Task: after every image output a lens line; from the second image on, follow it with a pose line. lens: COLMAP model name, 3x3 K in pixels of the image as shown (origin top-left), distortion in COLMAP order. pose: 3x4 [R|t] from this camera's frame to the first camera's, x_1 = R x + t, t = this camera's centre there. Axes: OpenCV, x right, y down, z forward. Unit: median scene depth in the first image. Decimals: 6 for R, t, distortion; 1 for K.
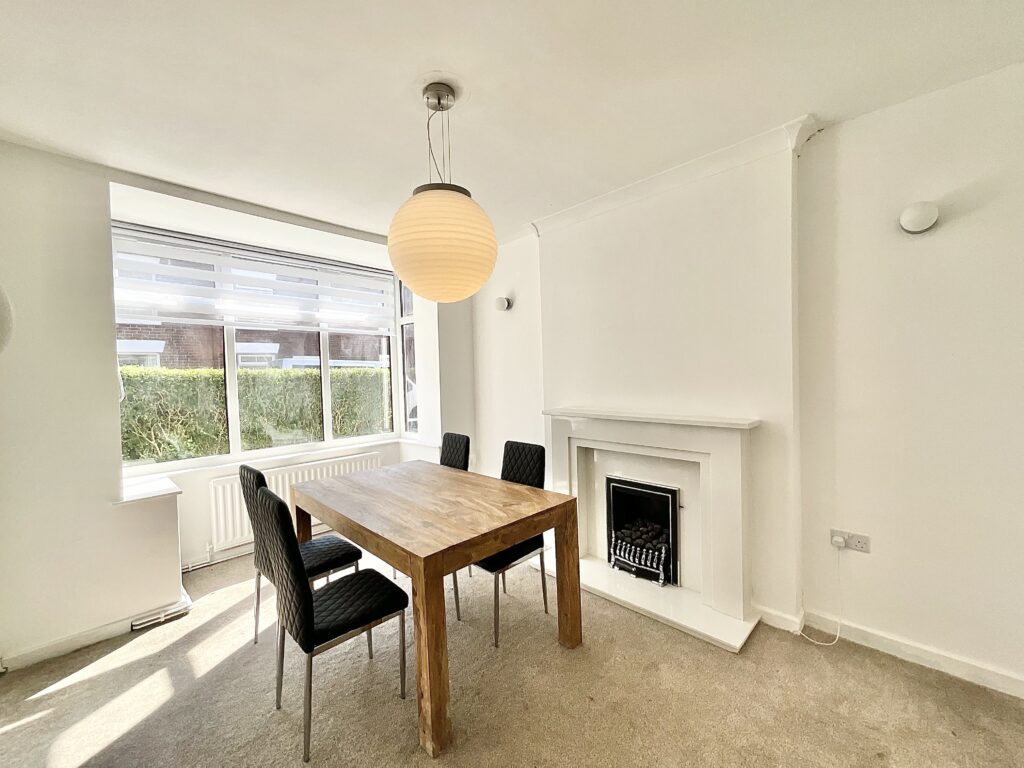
lens RADIAL K [[416.2, 0, 512.0], [0, 416.2, 384.0], [0, 0, 1]] dist [-0.001947, 0.000055]
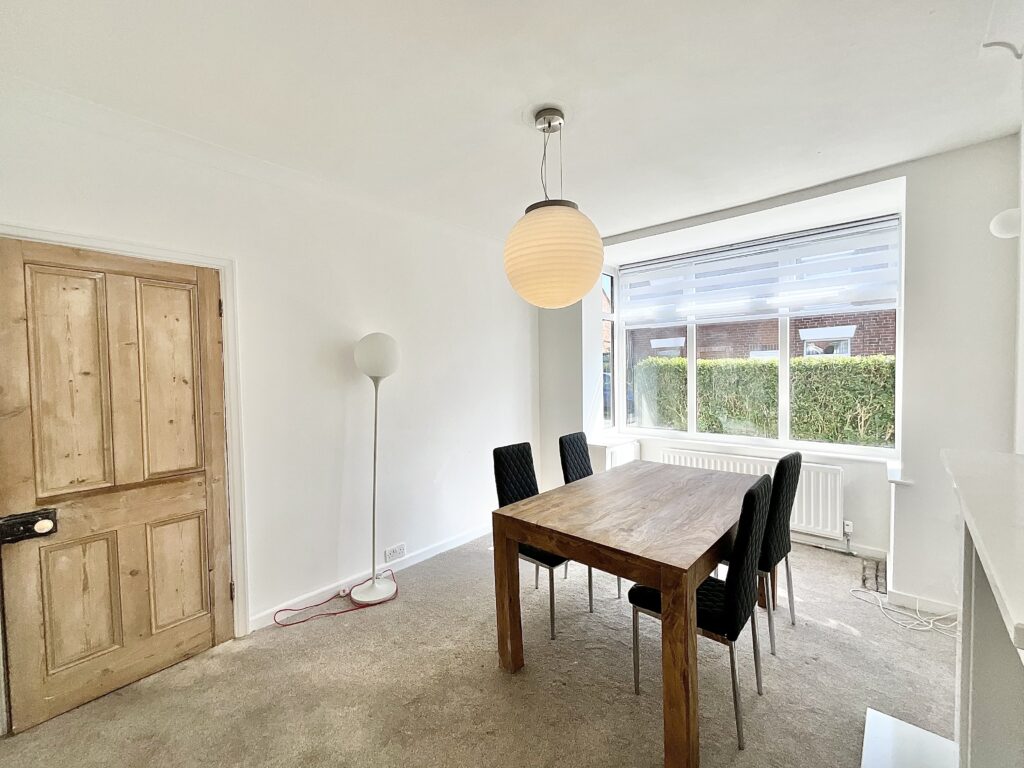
lens RADIAL K [[416.2, 0, 512.0], [0, 416.2, 384.0], [0, 0, 1]] dist [-0.001947, 0.000055]
pose [[0.044021, 0.051998, -0.997677, 0.629806], [-0.012848, 0.998591, 0.051478, -0.032380], [0.998948, 0.010552, 0.044627, 0.579780]]
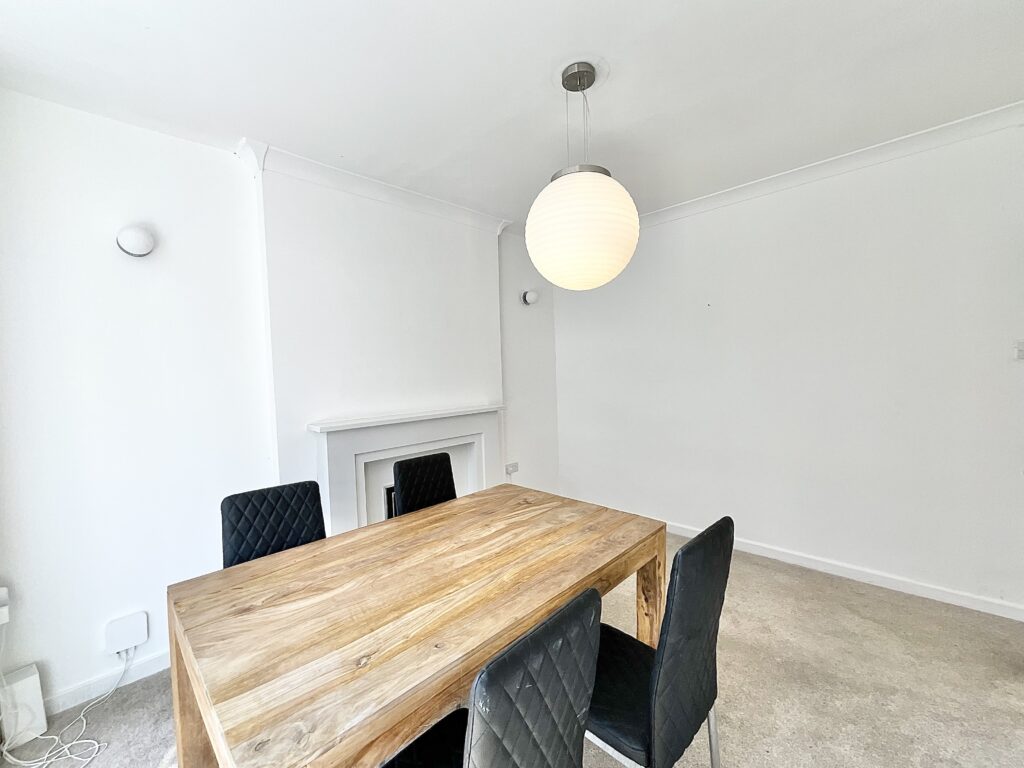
lens RADIAL K [[416.2, 0, 512.0], [0, 416.2, 384.0], [0, 0, 1]] dist [-0.001947, 0.000055]
pose [[-0.011966, -0.010254, 0.999876, -0.777987], [0.059736, 0.998154, 0.010951, 0.001956], [-0.998142, 0.059860, -0.011332, 0.819703]]
